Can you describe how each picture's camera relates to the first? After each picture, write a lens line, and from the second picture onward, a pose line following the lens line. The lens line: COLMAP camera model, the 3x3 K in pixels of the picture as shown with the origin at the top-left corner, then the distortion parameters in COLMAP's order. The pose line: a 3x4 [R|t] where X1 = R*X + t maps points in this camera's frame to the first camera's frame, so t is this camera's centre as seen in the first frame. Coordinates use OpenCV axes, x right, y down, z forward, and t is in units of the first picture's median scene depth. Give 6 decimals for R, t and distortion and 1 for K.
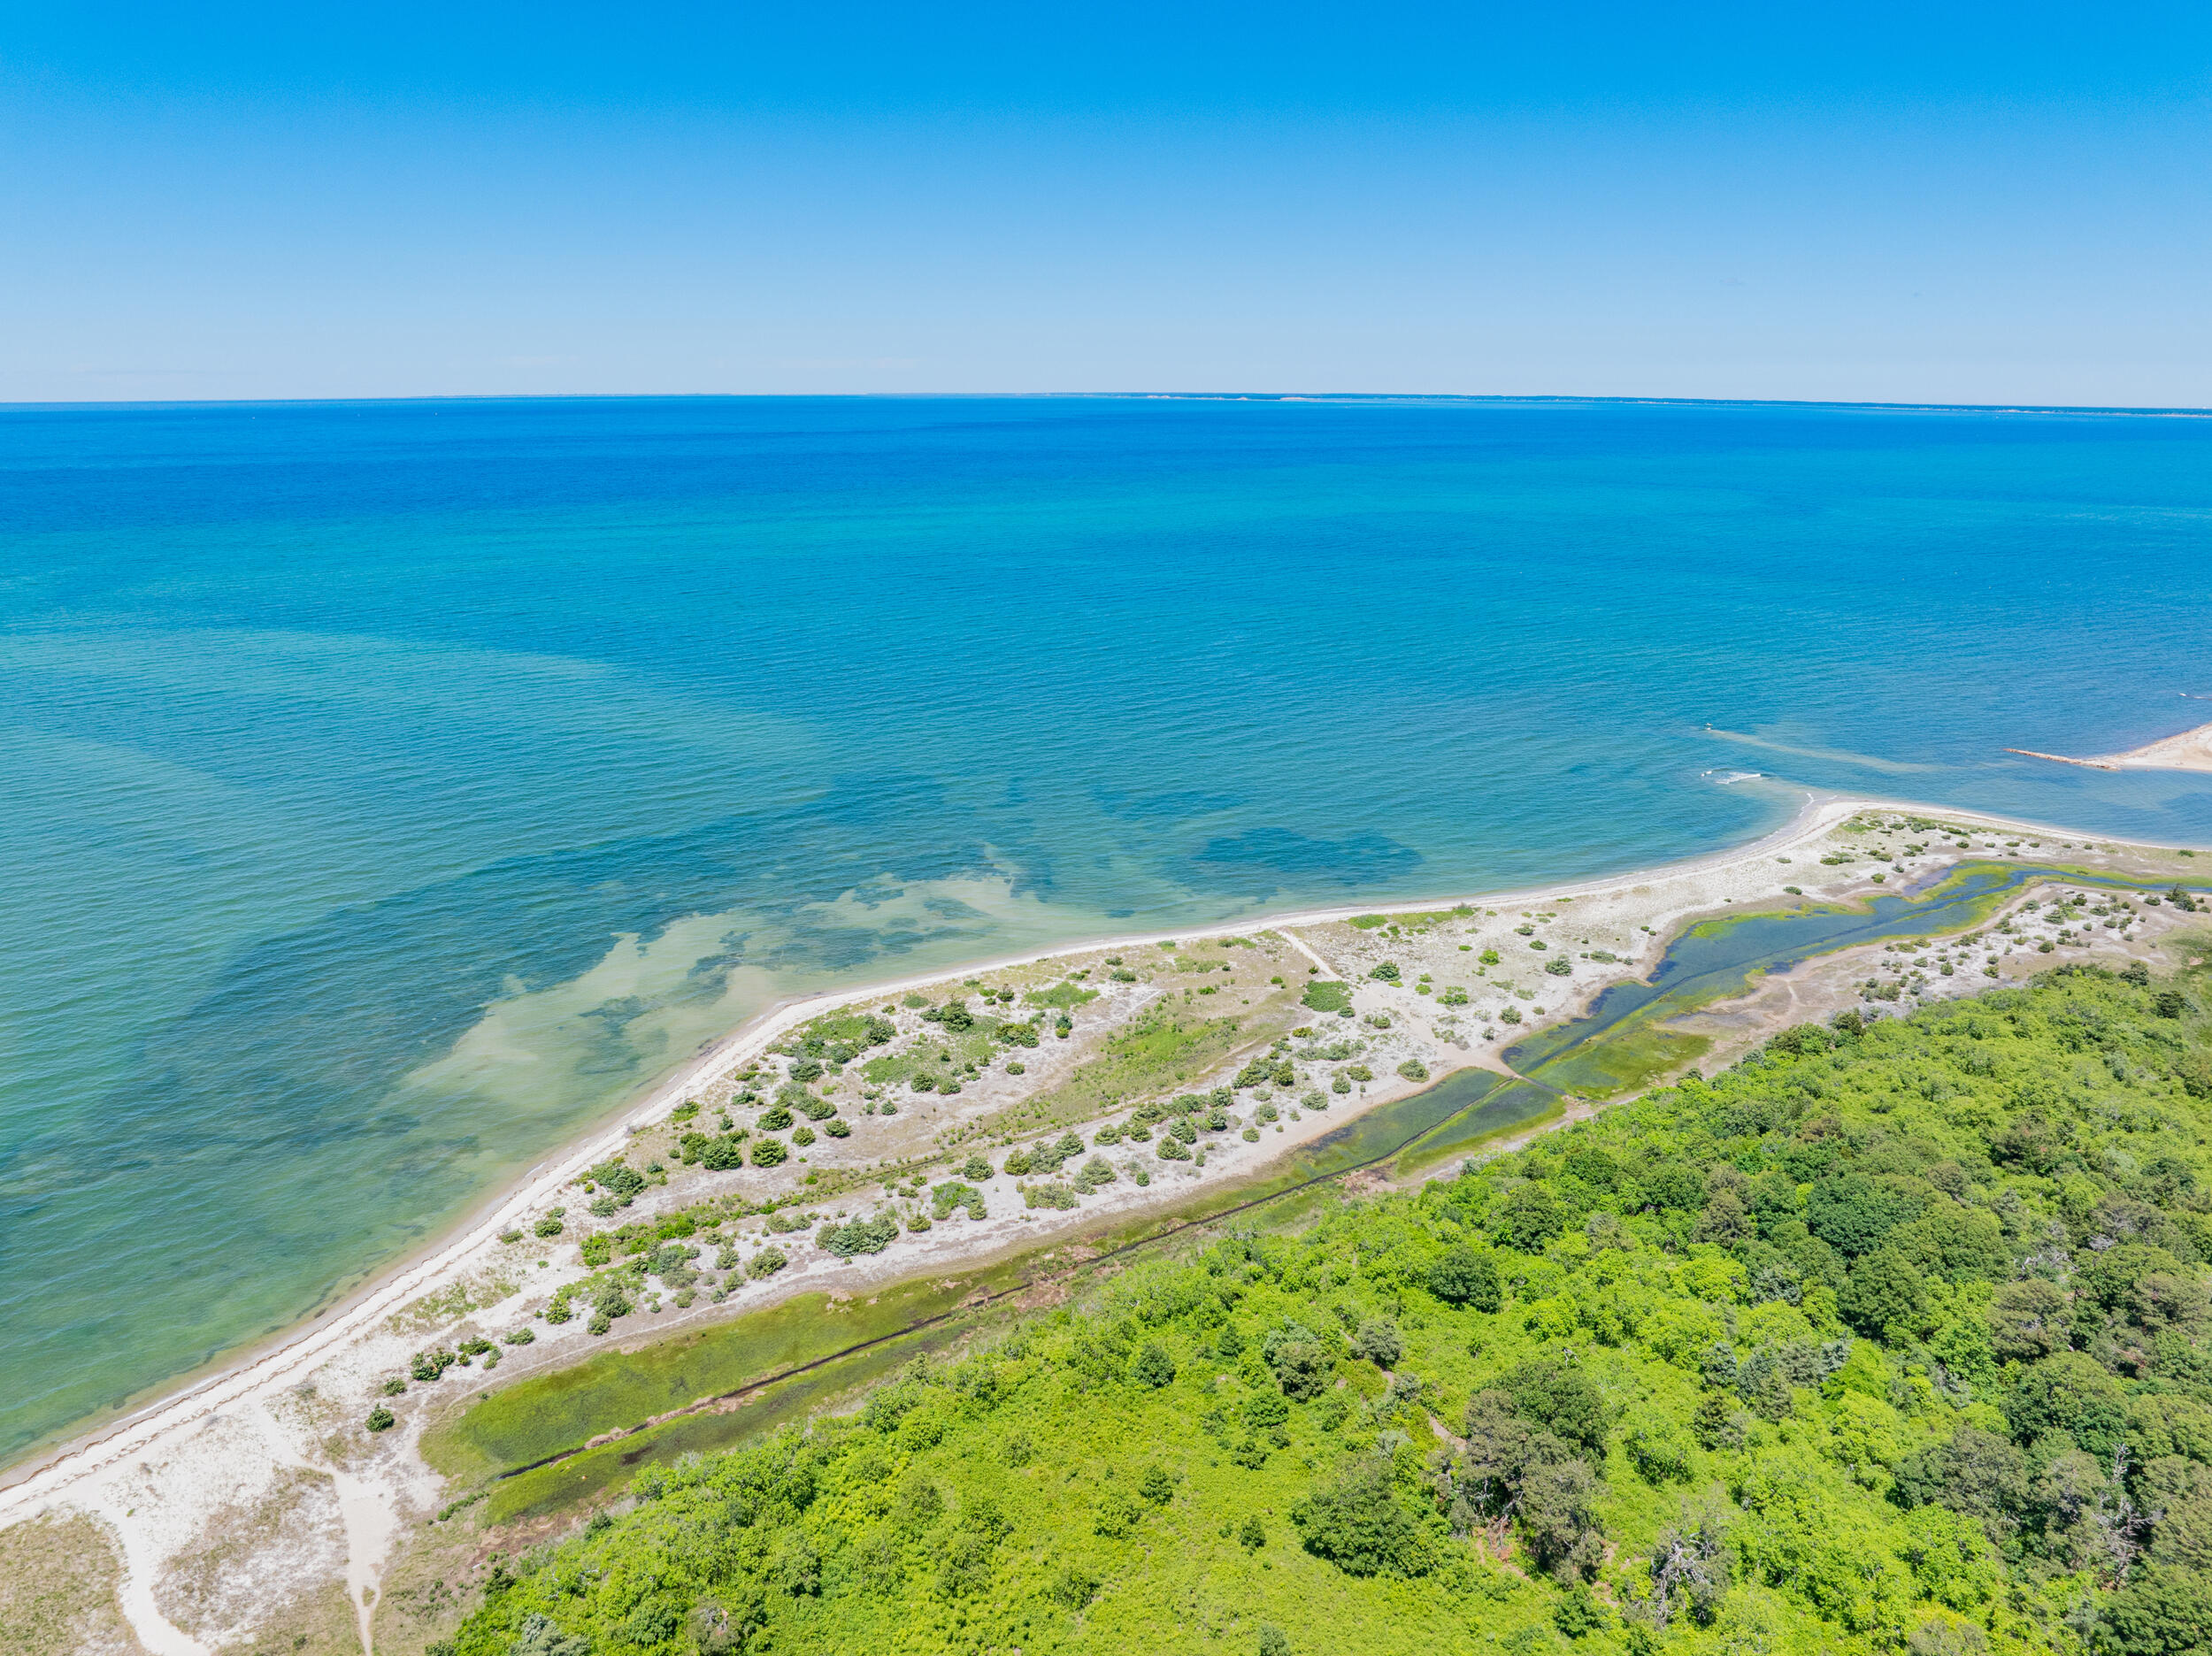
lens RADIAL K [[1559.6, 0, 1104.8], [0, 1559.6, 816.8], [0, 0, 1]] dist [-0.046769, 0.012750]
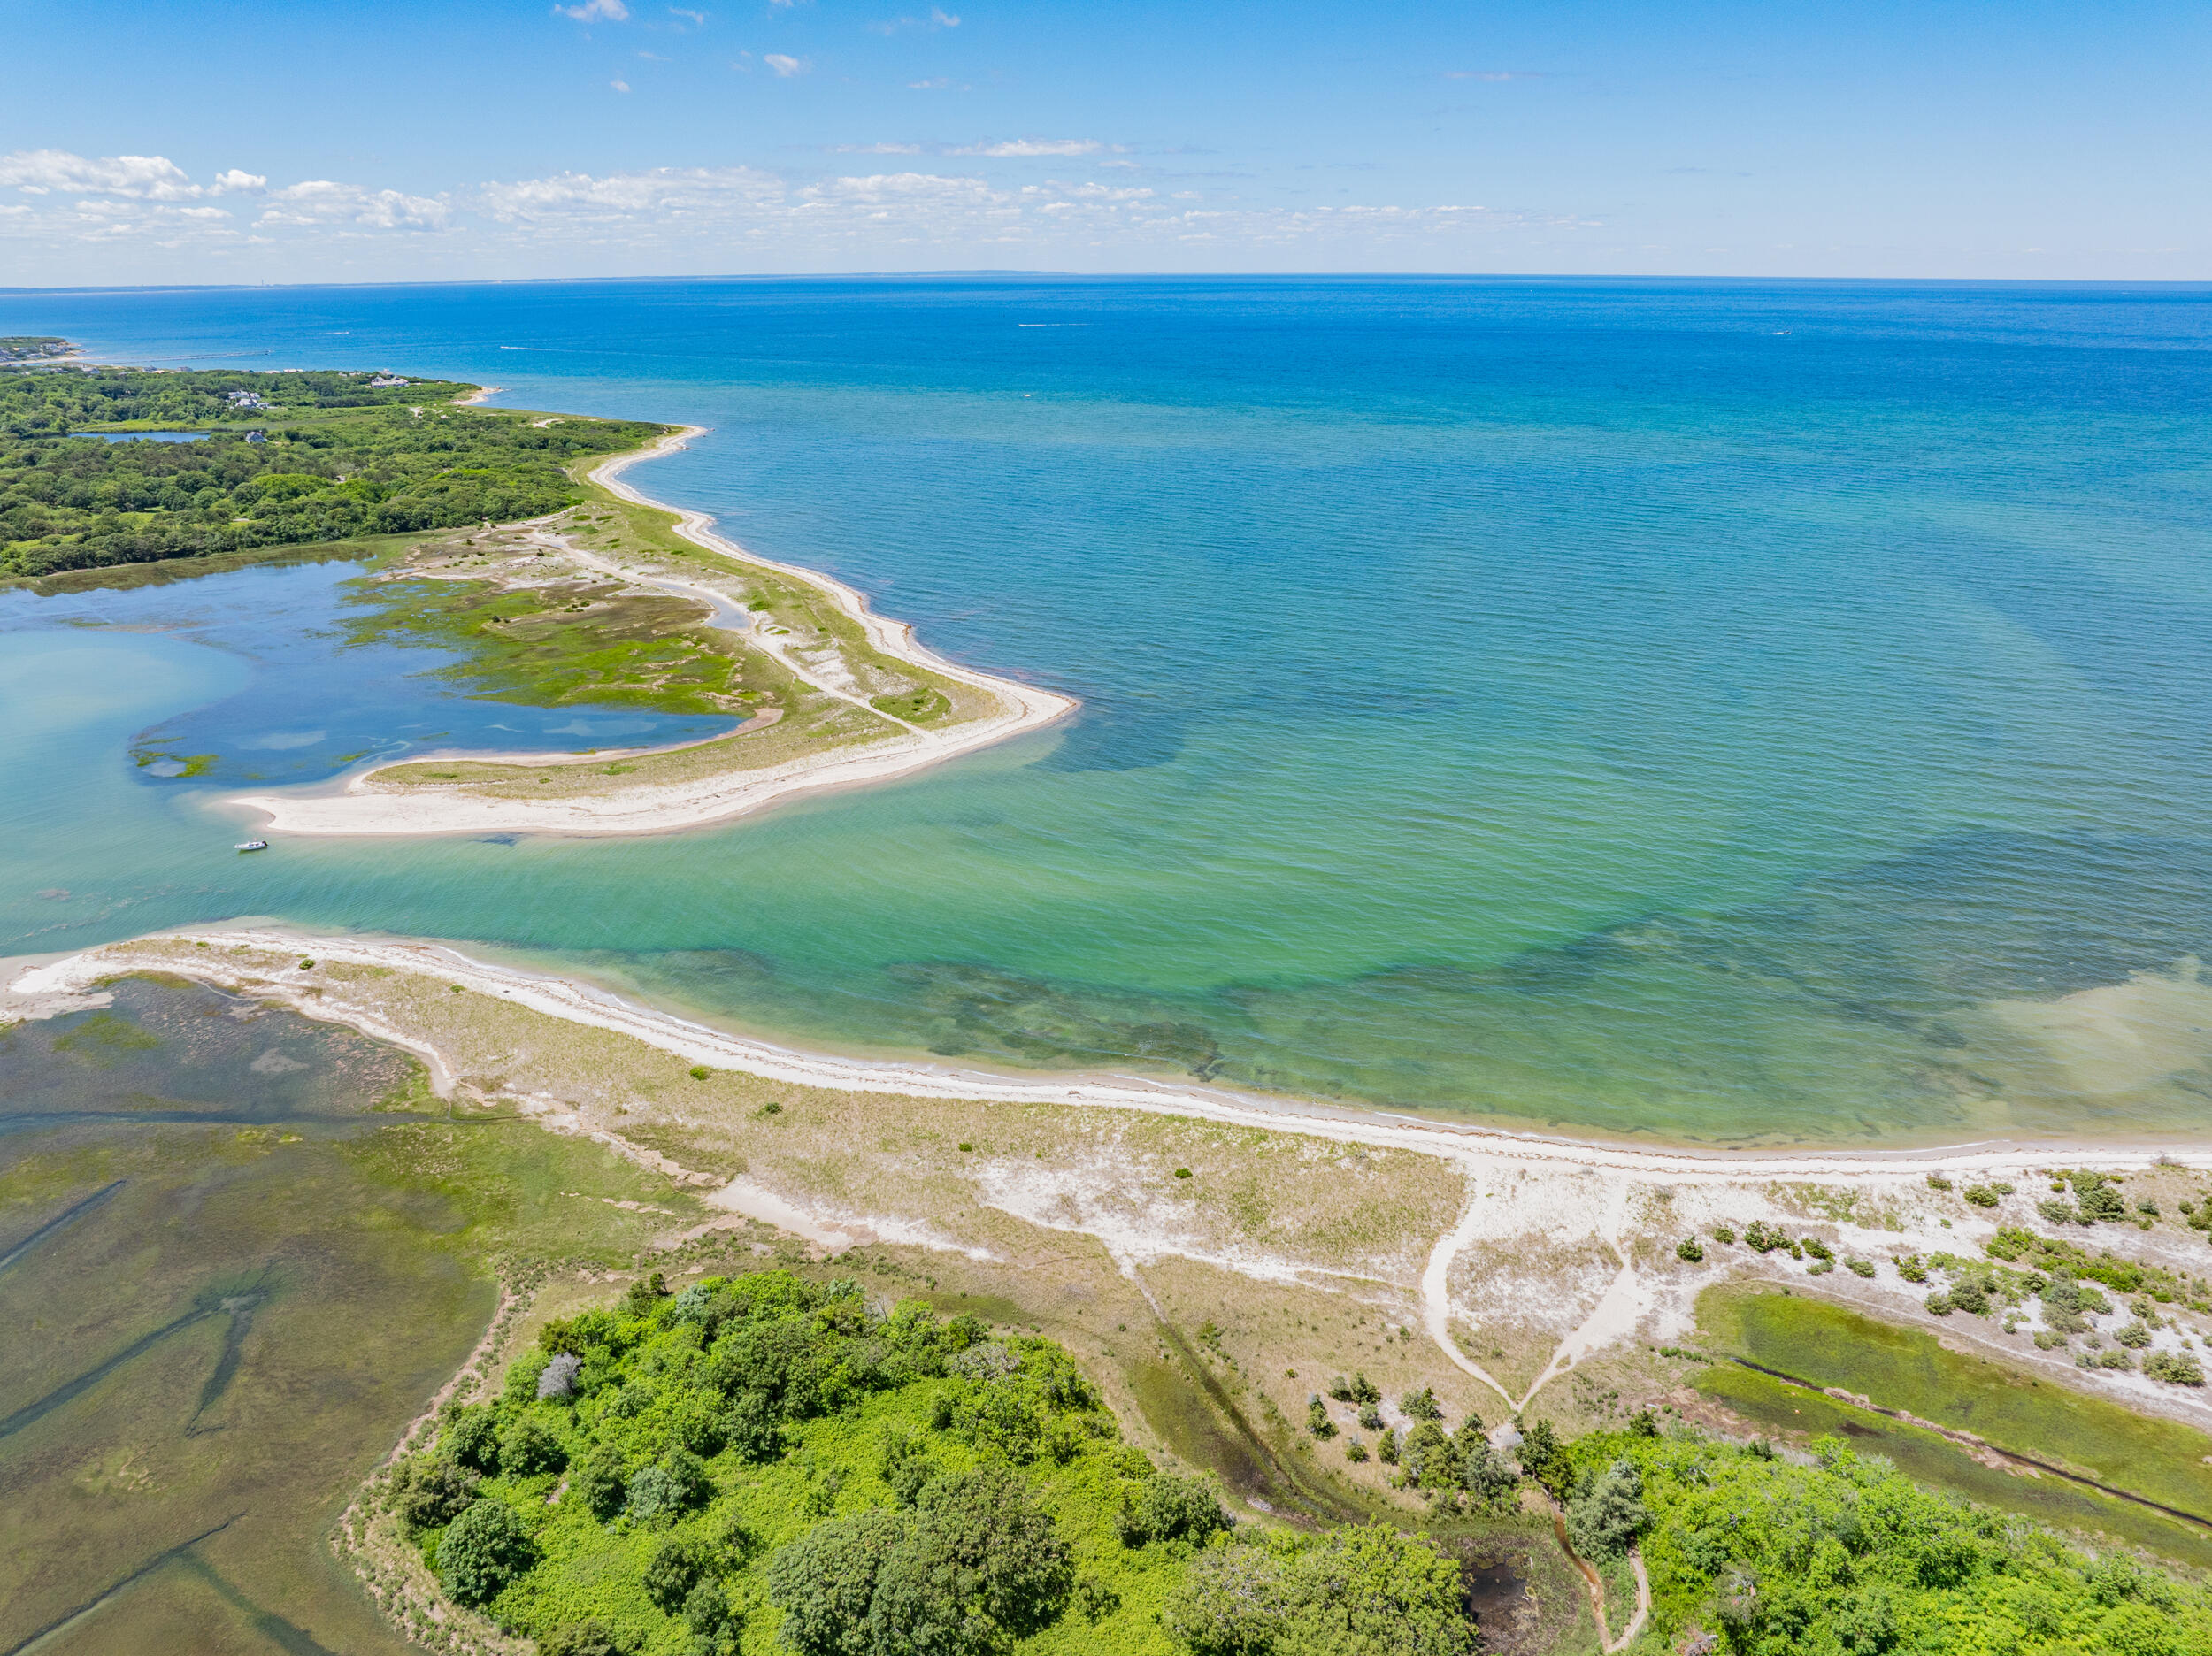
lens RADIAL K [[1559.6, 0, 1104.8], [0, 1559.6, 816.8], [0, 0, 1]] dist [-0.046769, 0.012750]
pose [[0.357663, 0.307079, -0.881918, 0.173183], [-0.242754, 0.942496, 0.229722, -0.026556], [0.901747, 0.131926, 0.411640, 0.119268]]
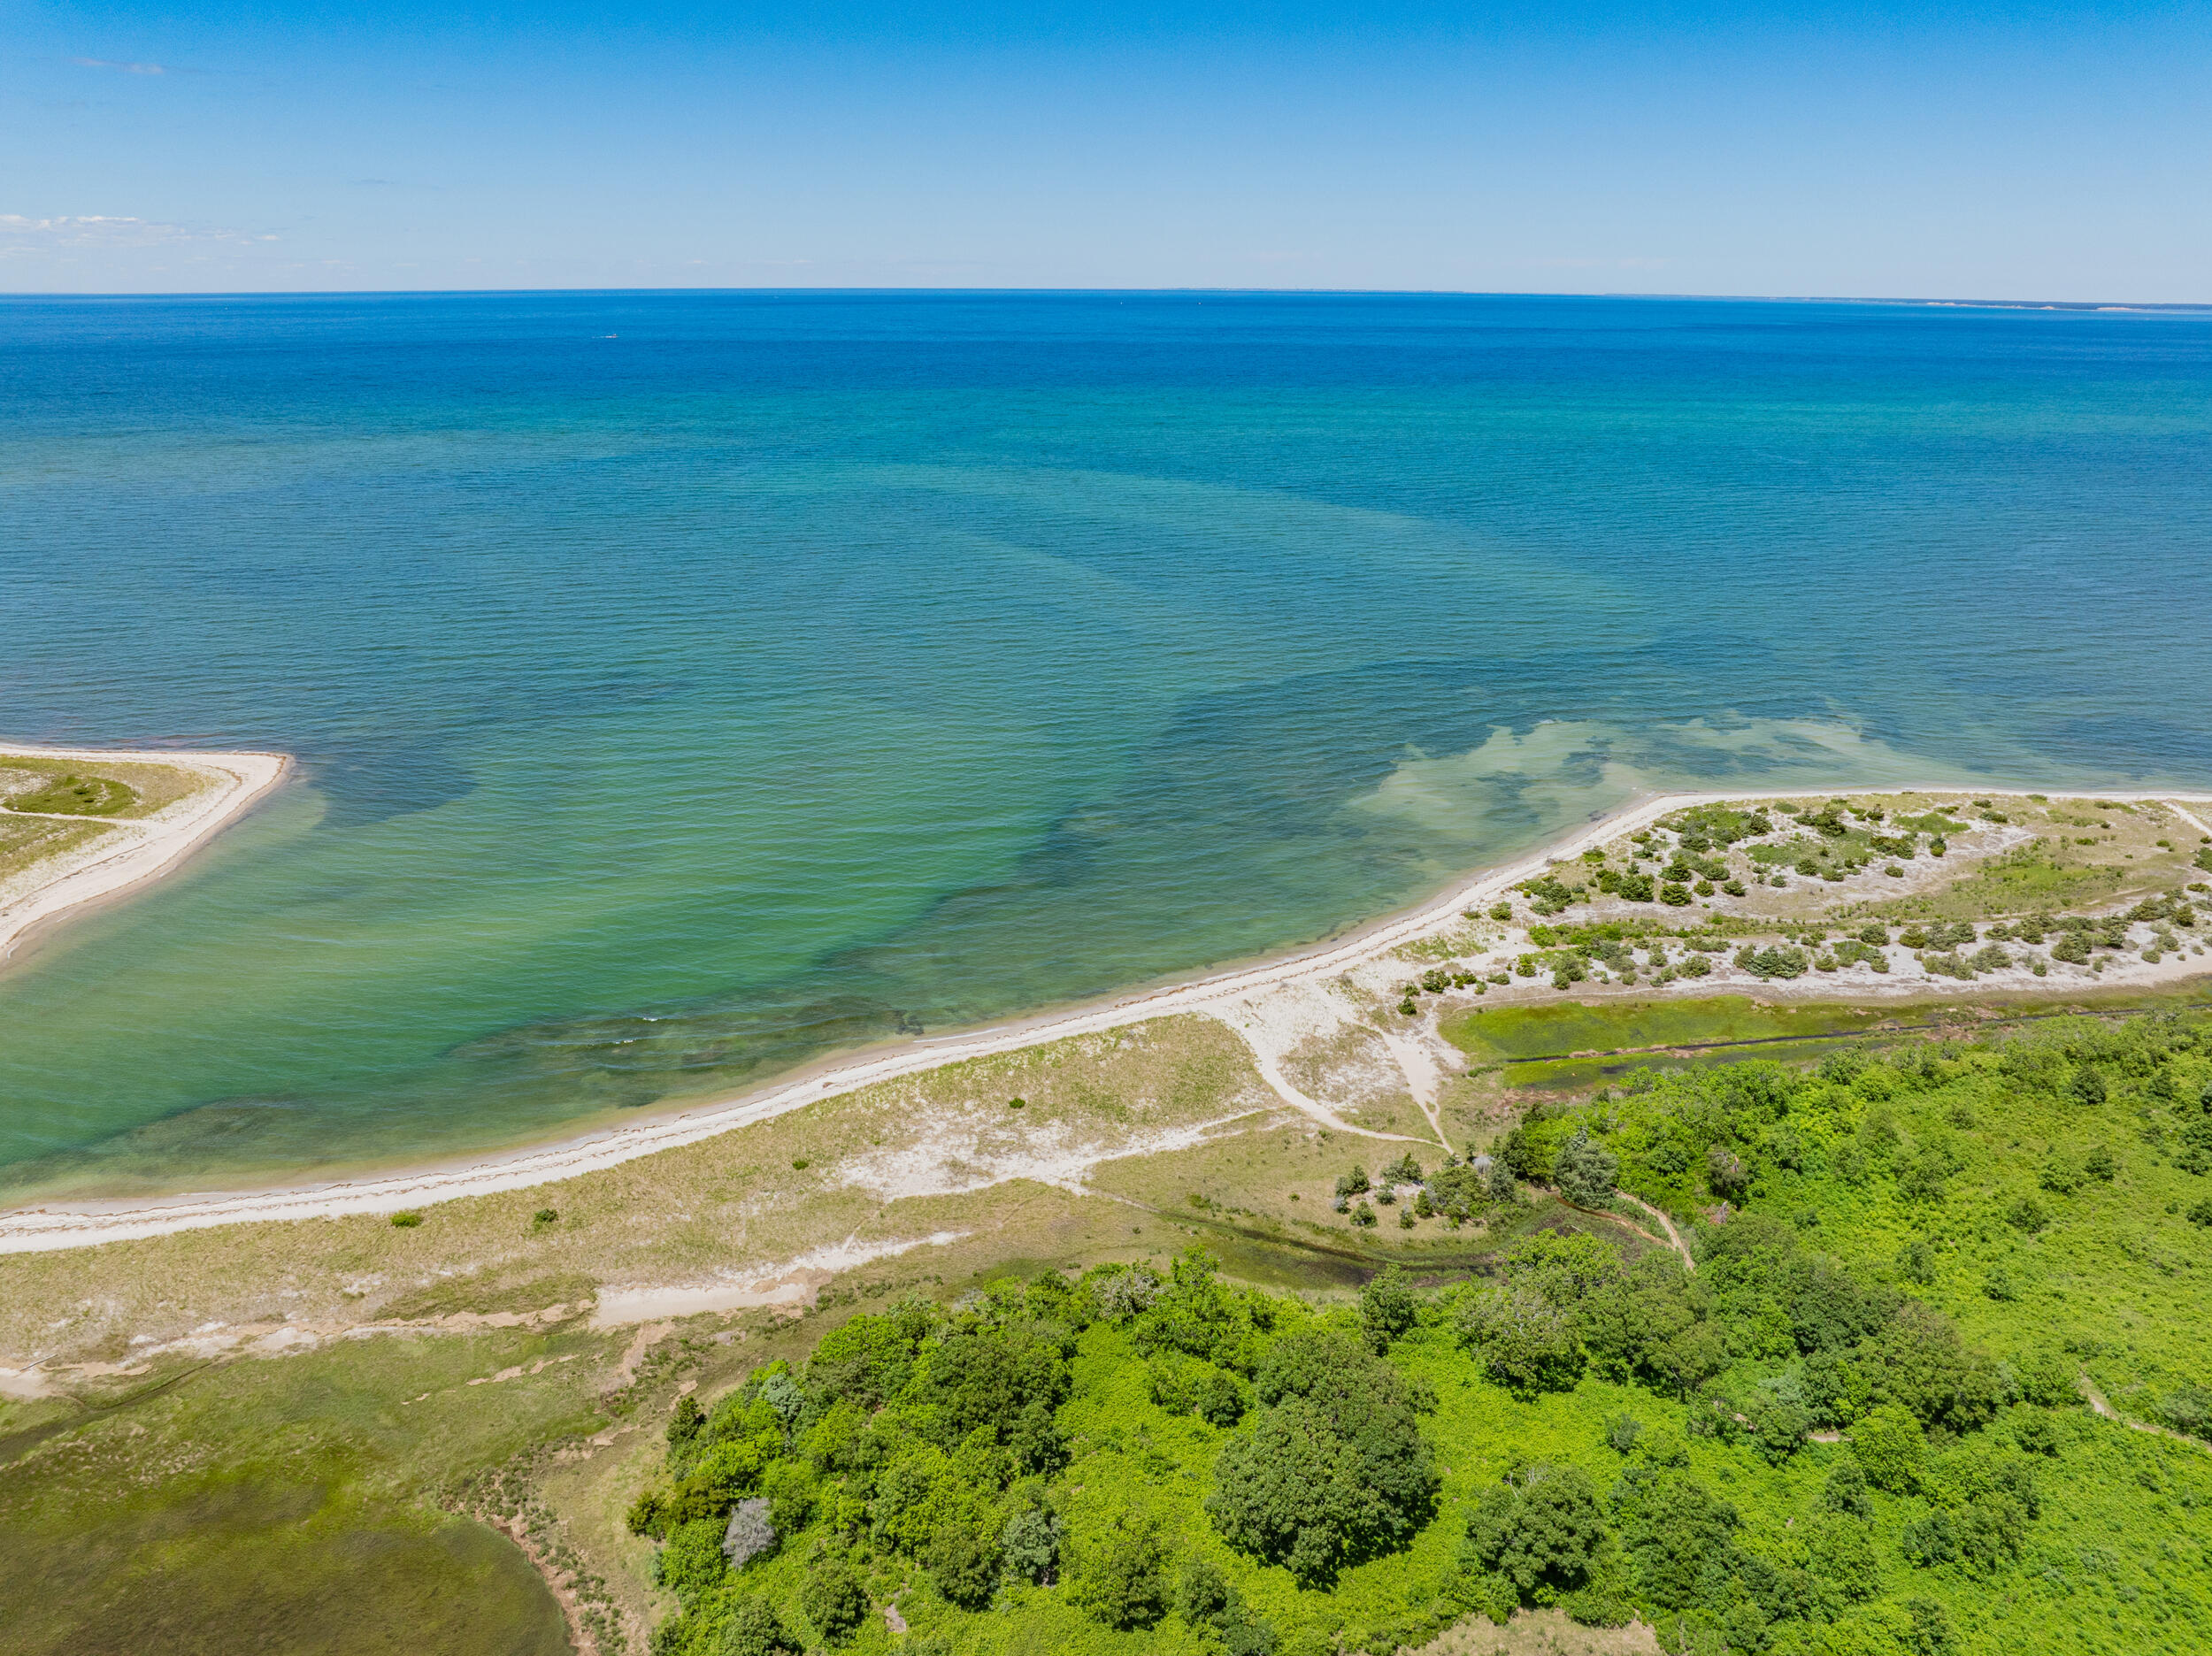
lens RADIAL K [[1559.6, 0, 1104.8], [0, 1559.6, 816.8], [0, 0, 1]] dist [-0.046769, 0.012750]
pose [[0.903242, 0.141490, -0.405134, -0.144502], [-0.116734, 0.989492, 0.085316, 0.112712], [0.412948, -0.029768, 0.910268, -0.228684]]
